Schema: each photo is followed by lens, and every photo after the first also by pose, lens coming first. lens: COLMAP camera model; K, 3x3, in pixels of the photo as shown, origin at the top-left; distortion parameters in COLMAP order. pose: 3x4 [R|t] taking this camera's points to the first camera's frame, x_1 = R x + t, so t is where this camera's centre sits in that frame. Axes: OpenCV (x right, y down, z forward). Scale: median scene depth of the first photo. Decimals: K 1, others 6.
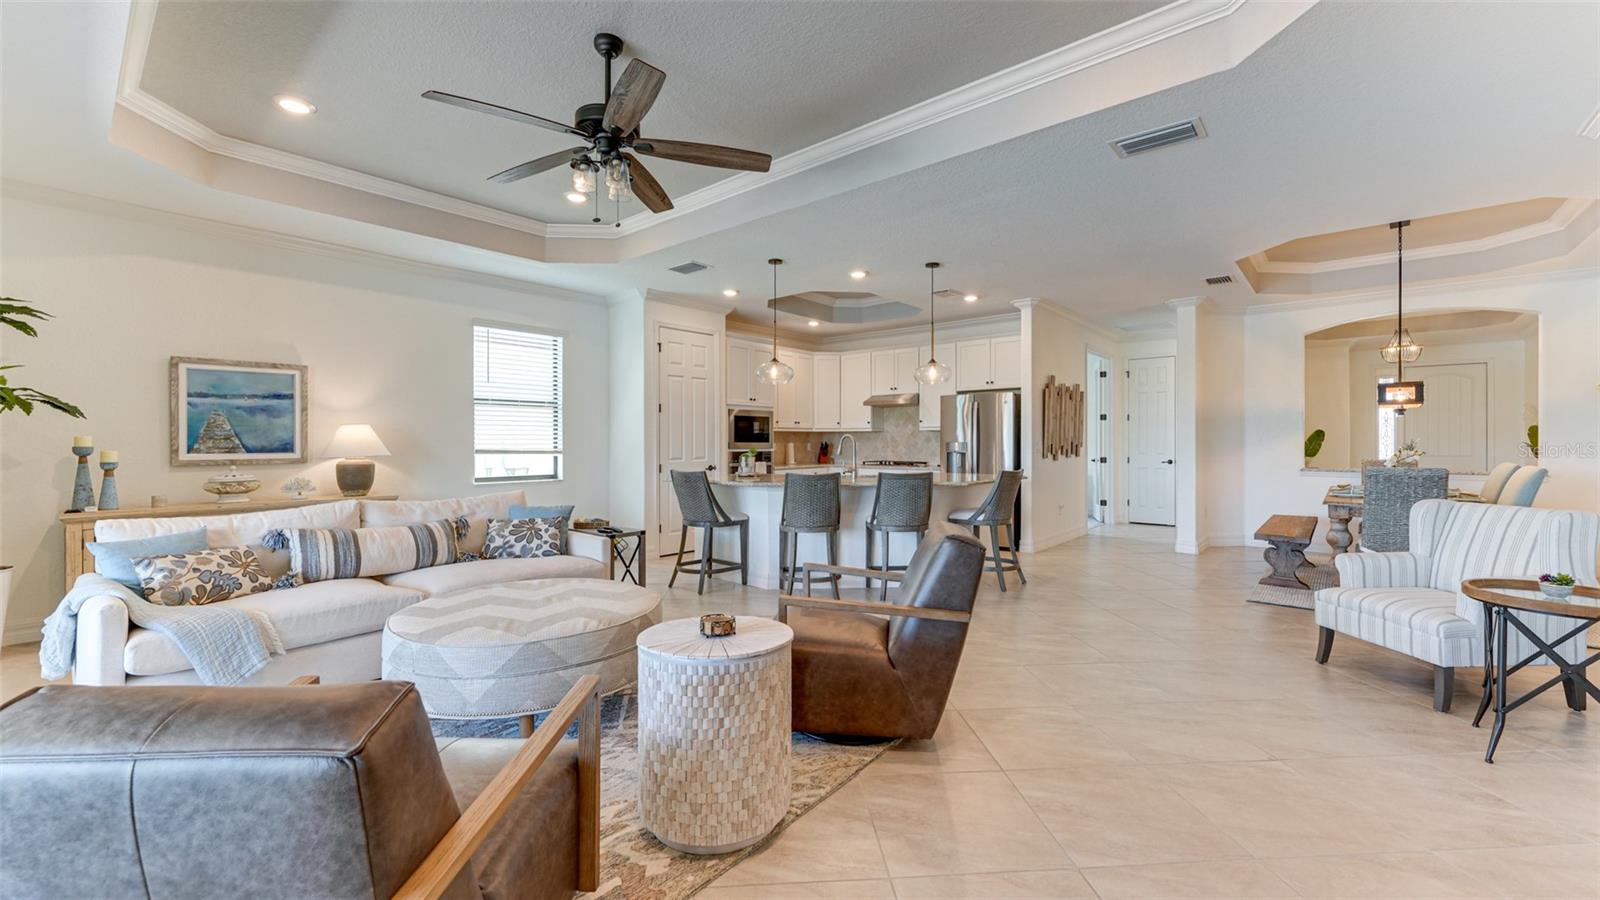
lens RADIAL K [[655.2, 0, 798.6], [0, 655.2, 447.7], [0, 0, 1]] dist [-0.000516, -0.000018]
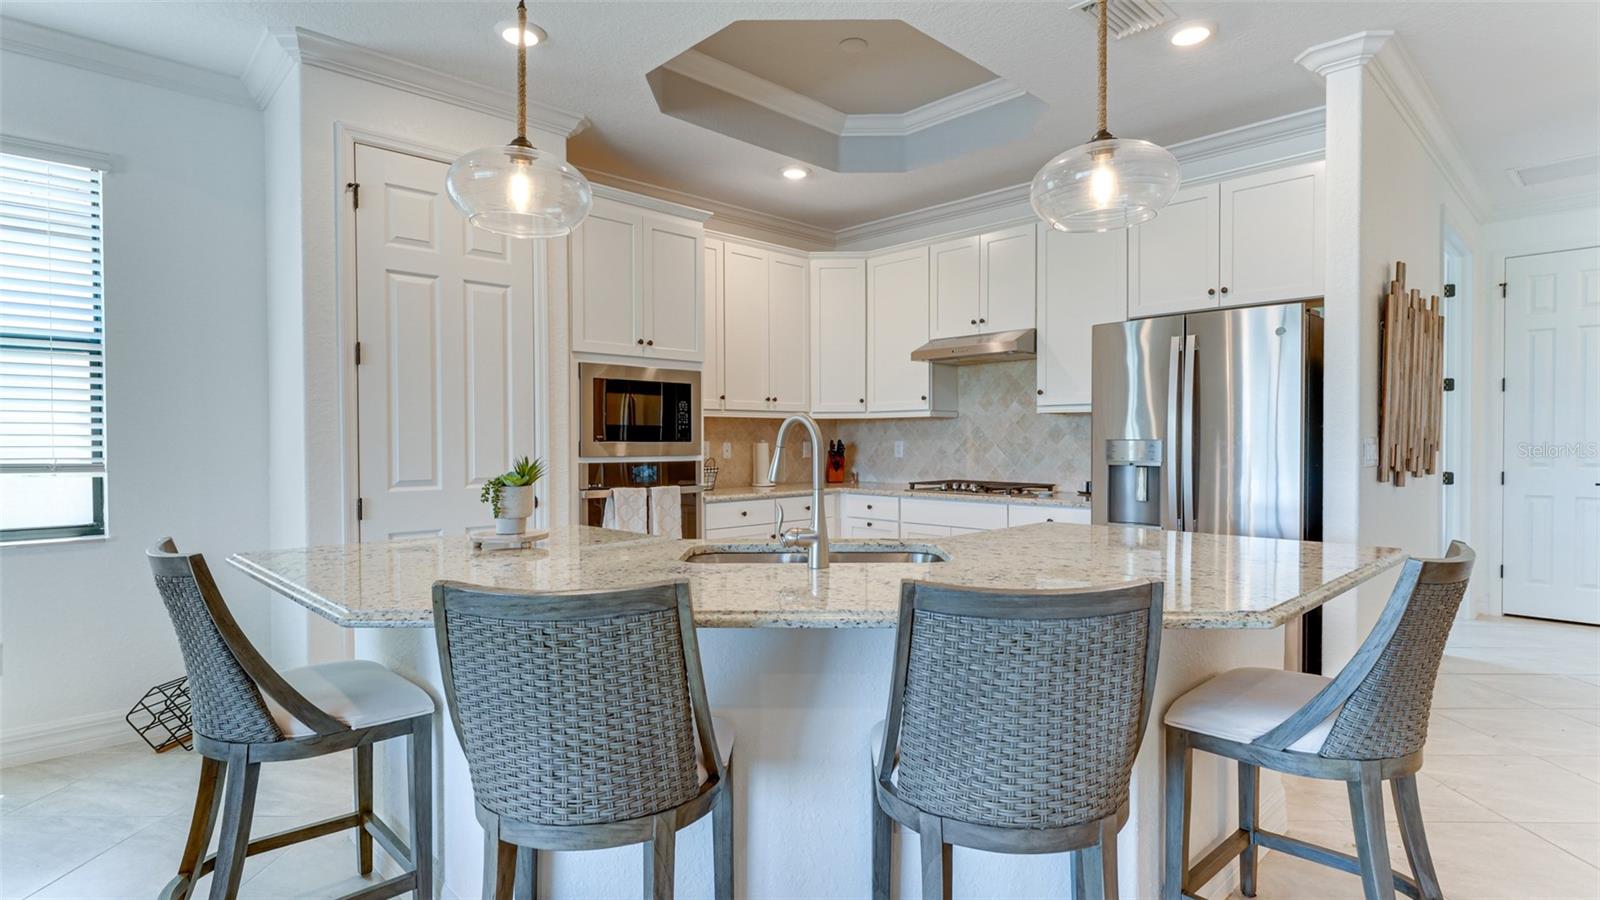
lens RADIAL K [[835.4, 0, 805.4], [0, 835.4, 454.5], [0, 0, 1]] dist [0.004762, 0.000743]
pose [[0.997080, -0.000694, -0.076358, 0.079216], [0.001341, 0.999964, 0.008415, -0.004118], [0.076350, -0.008492, 0.997045, 0.470420]]
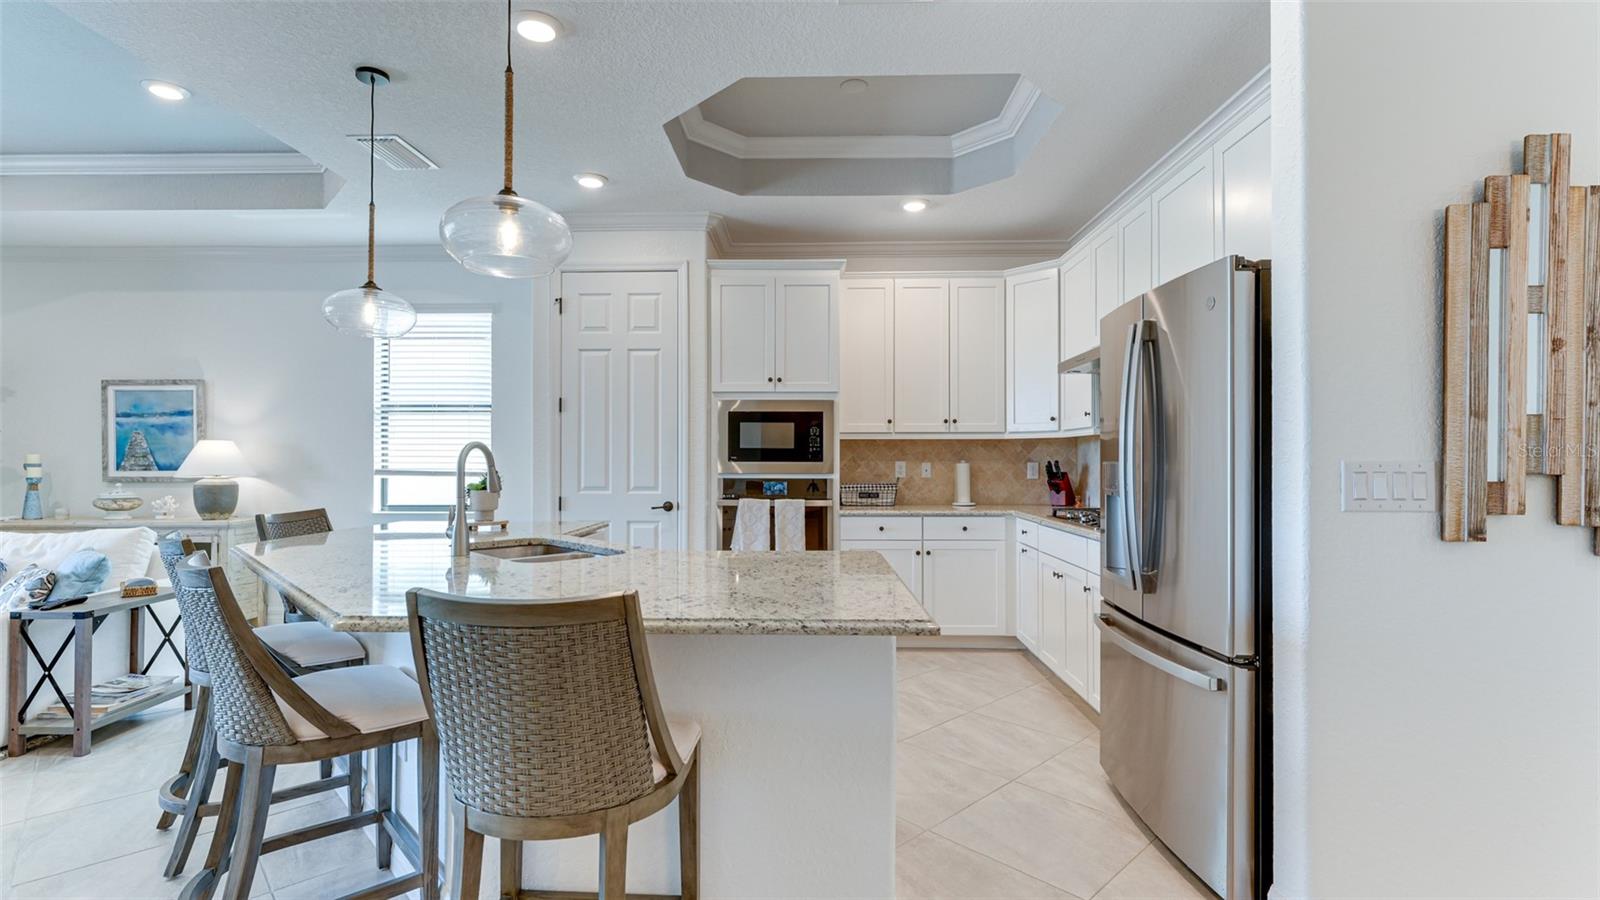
lens RADIAL K [[747.9, 0, 795.8], [0, 747.9, 452.1], [0, 0, 1]] dist [0.000322, 0.000055]
pose [[0.621992, -0.007137, -0.782991, 0.417941], [-0.008340, 0.999841, -0.015738, -0.006467], [0.782979, 0.016319, 0.621833, 0.658366]]
